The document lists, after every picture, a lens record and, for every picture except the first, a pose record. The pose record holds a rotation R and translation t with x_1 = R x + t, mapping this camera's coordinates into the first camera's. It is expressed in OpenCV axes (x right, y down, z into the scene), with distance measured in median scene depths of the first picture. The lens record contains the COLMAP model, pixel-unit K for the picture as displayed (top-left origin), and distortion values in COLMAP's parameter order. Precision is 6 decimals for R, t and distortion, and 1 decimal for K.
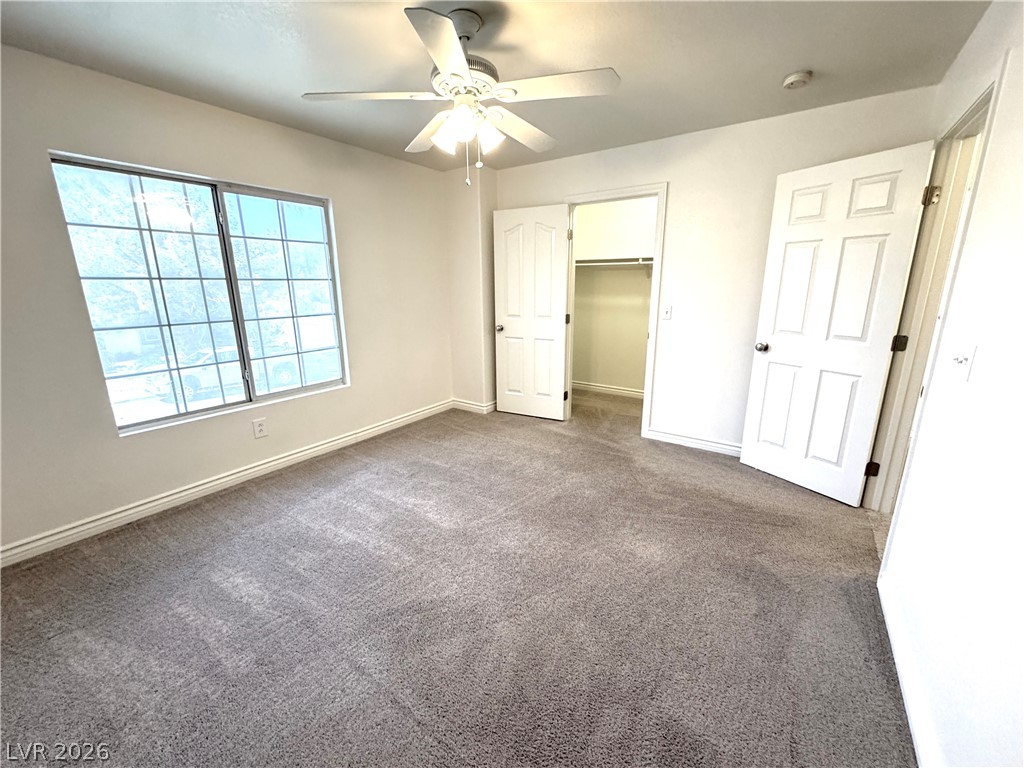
lens RADIAL K [[411.1, 0, 512.0], [0, 411.1, 384.0], [0, 0, 1]] dist [-0.000309, -0.000284]
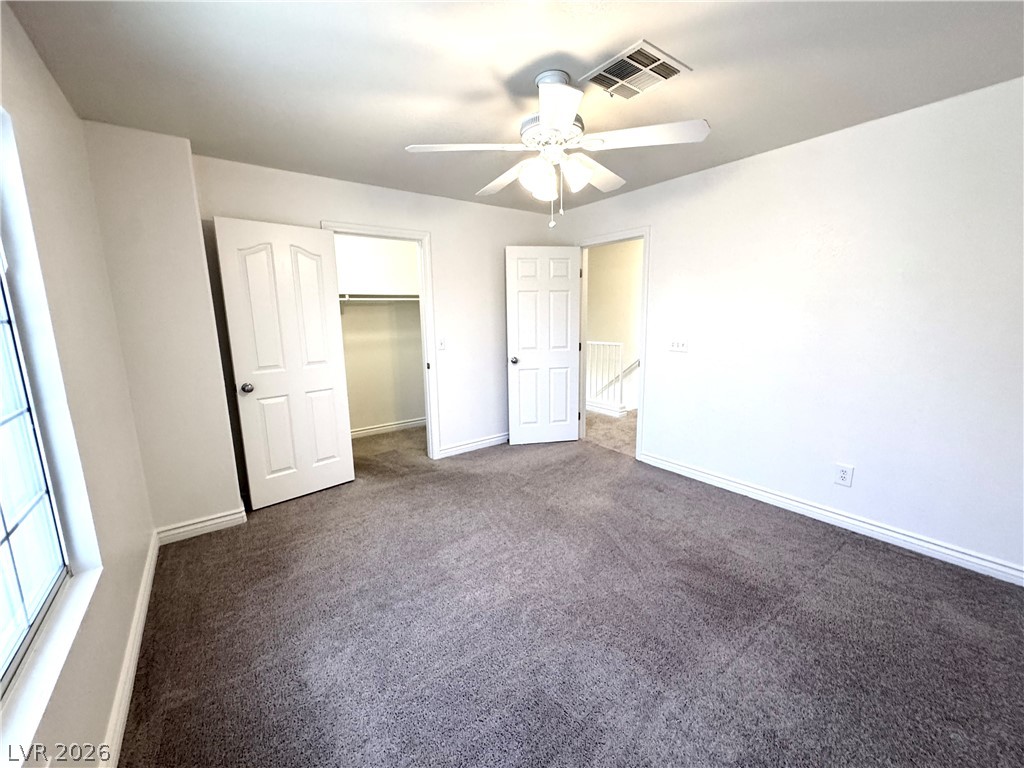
lens RADIAL K [[404.2, 0, 512.0], [0, 404.2, 384.0], [0, 0, 1]] dist [0.000038, -0.000056]
pose [[0.314818, -0.162101, 0.935207, -0.674551], [0.250769, 0.964503, 0.082763, -0.115052], [-0.915426, 0.208466, 0.344293, 0.491461]]
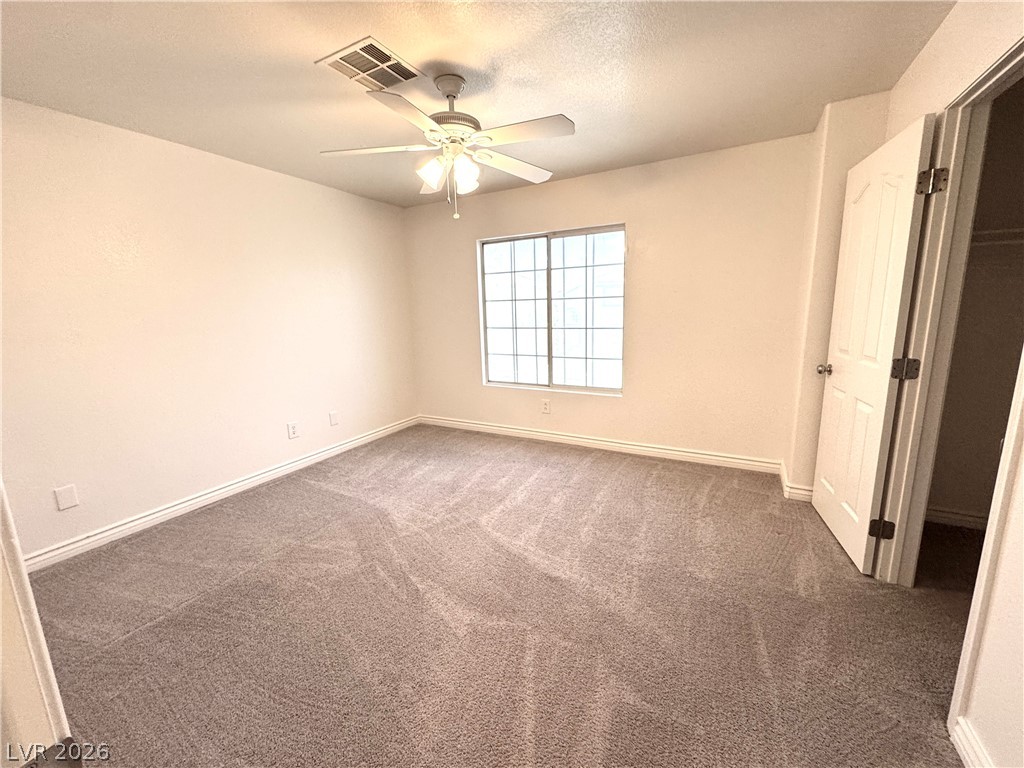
lens RADIAL K [[411.1, 0, 512.0], [0, 411.1, 384.0], [0, 0, 1]] dist [-0.000309, -0.000284]
pose [[0.115823, 0.185939, -0.975711, 0.656470], [-0.212692, 0.964179, 0.158494, -0.149075], [0.970230, 0.189169, 0.151222, 0.627370]]
